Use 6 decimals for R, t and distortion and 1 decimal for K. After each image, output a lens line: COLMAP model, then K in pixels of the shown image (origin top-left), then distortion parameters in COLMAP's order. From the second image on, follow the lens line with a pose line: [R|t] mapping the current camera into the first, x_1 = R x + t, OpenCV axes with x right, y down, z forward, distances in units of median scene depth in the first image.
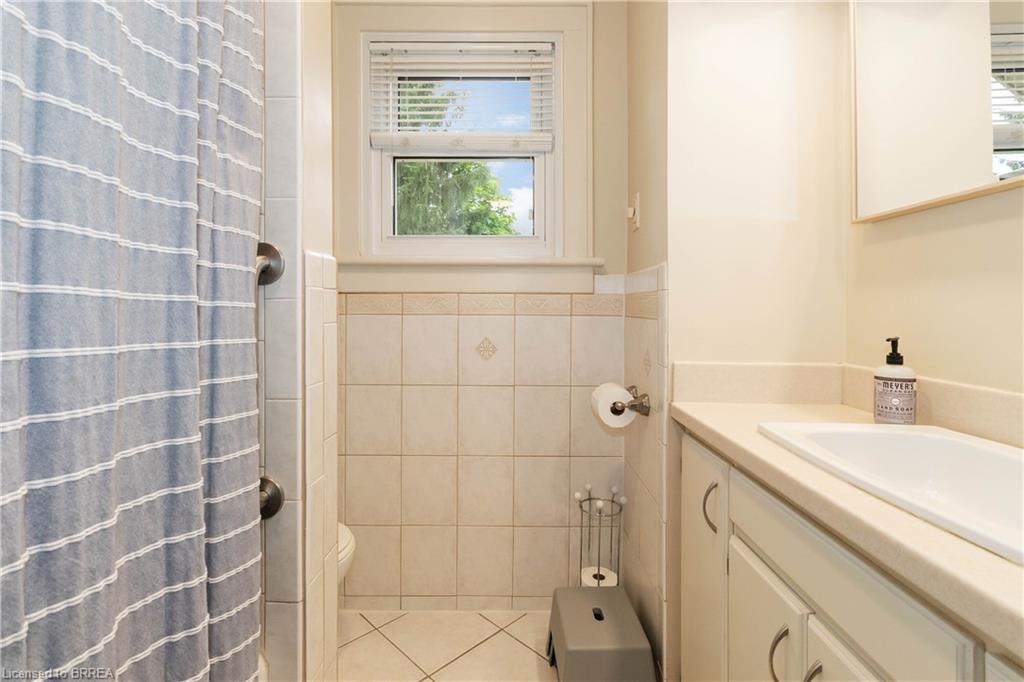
lens RADIAL K [[490.4, 0, 516.7], [0, 490.4, 305.8], [0, 0, 1]] dist [0.000602, 0.000534]
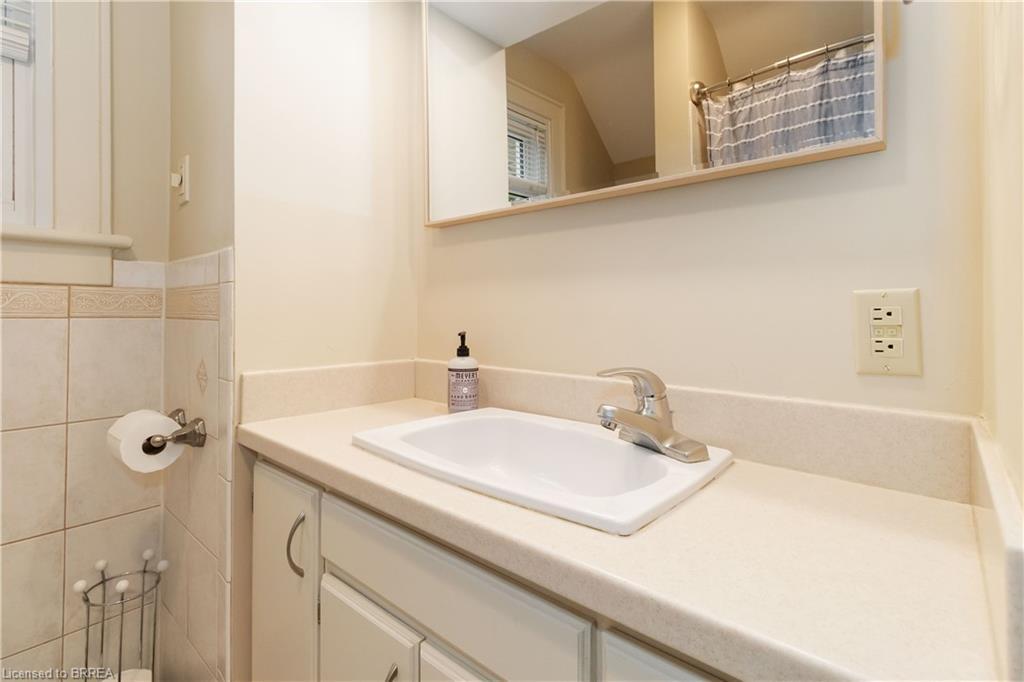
lens RADIAL K [[490.4, 0, 516.7], [0, 490.4, 305.8], [0, 0, 1]] dist [0.000602, 0.000534]
pose [[0.661613, 0.004275, 0.749833, 0.019194], [-0.001908, 0.999990, -0.004018, 0.008053], [-0.749843, 0.001228, 0.661615, 0.145030]]
